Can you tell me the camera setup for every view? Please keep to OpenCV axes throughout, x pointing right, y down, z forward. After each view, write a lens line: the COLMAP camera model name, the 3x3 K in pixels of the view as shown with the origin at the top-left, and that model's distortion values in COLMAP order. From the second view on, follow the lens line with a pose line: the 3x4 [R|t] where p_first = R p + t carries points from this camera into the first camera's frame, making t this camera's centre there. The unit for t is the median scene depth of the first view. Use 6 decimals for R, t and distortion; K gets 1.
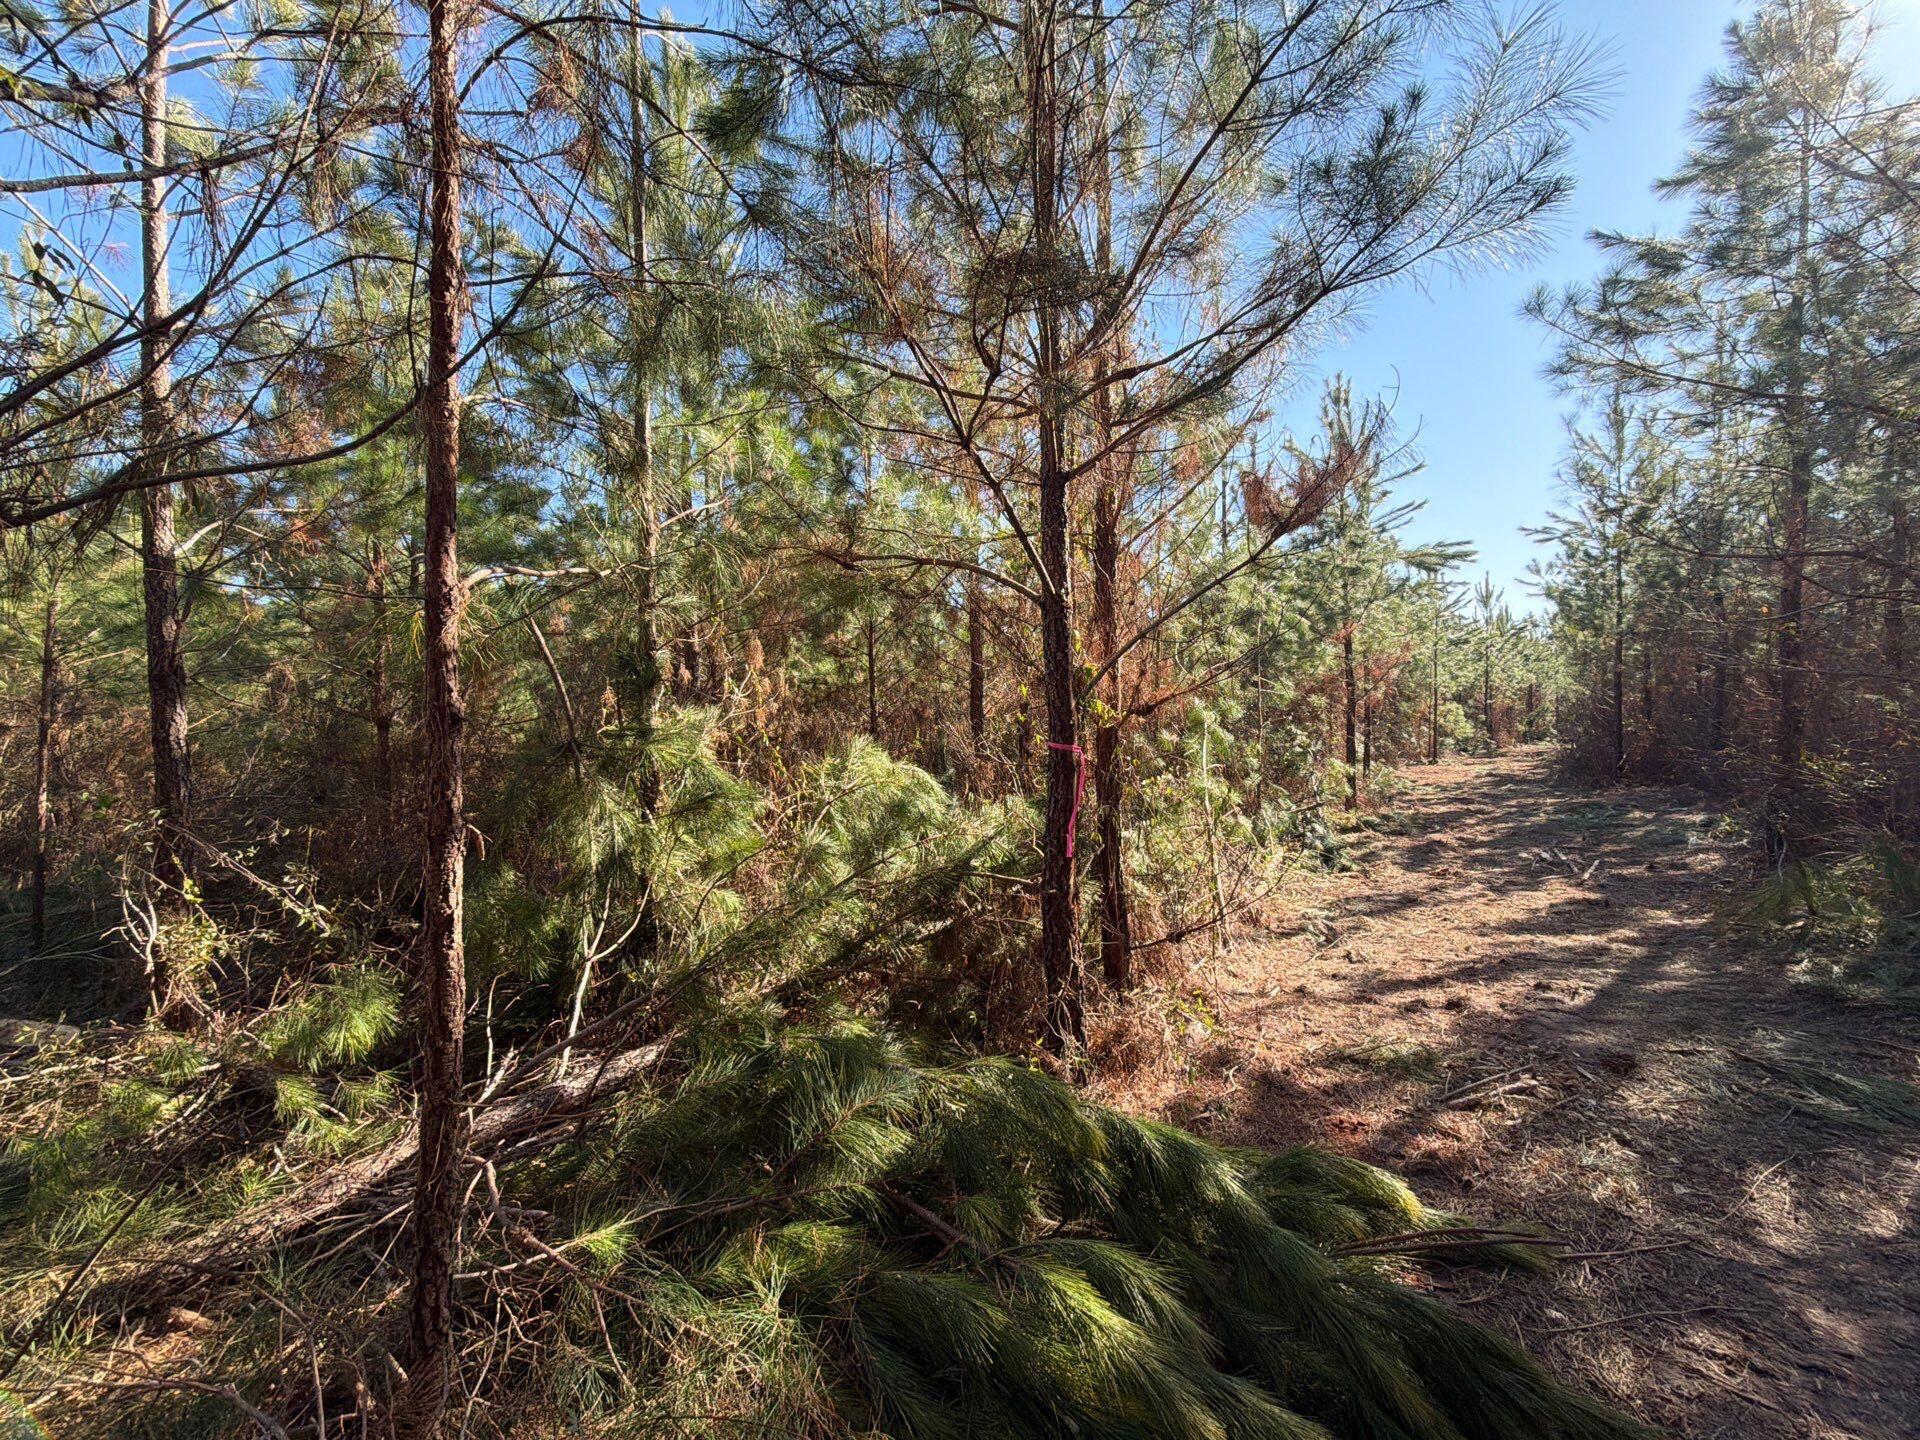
lens RADIAL K [[755.4, 0, 958.7], [0, 755.4, 719.8], [0, 0, 1]] dist [-0.003772, 0.000580]
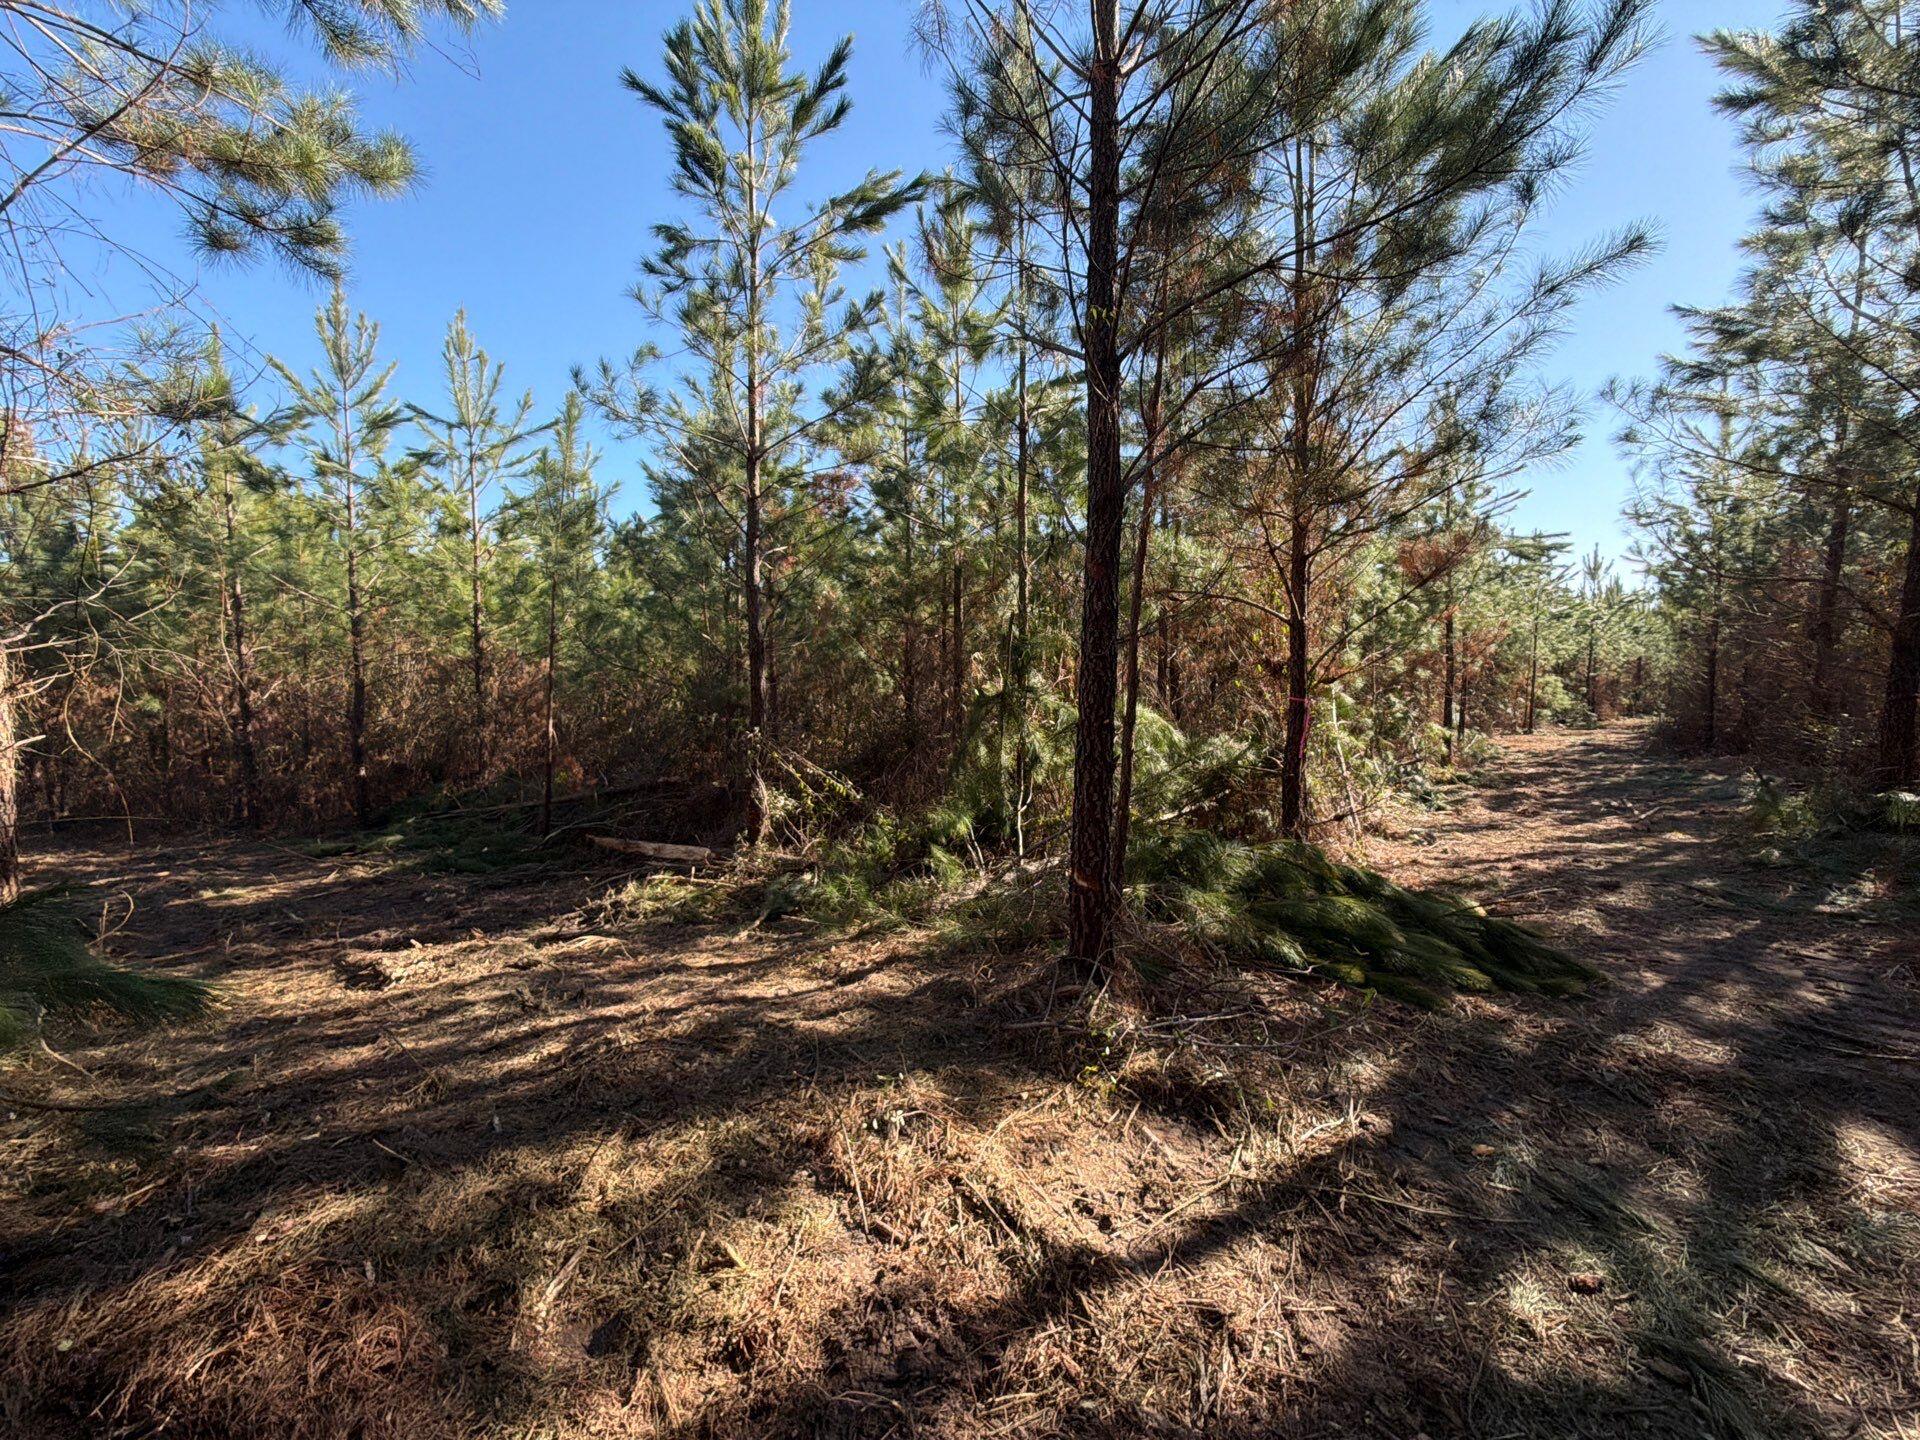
lens RADIAL K [[755.4, 0, 959.5], [0, 755.4, 720.0], [0, 0, 1]] dist [-0.003772, 0.000580]
pose [[0.995737, 0.019499, -0.090148, -0.114087], [-0.015151, 0.998700, 0.048672, 0.001377], [0.090980, -0.047099, 0.994738, -0.205155]]
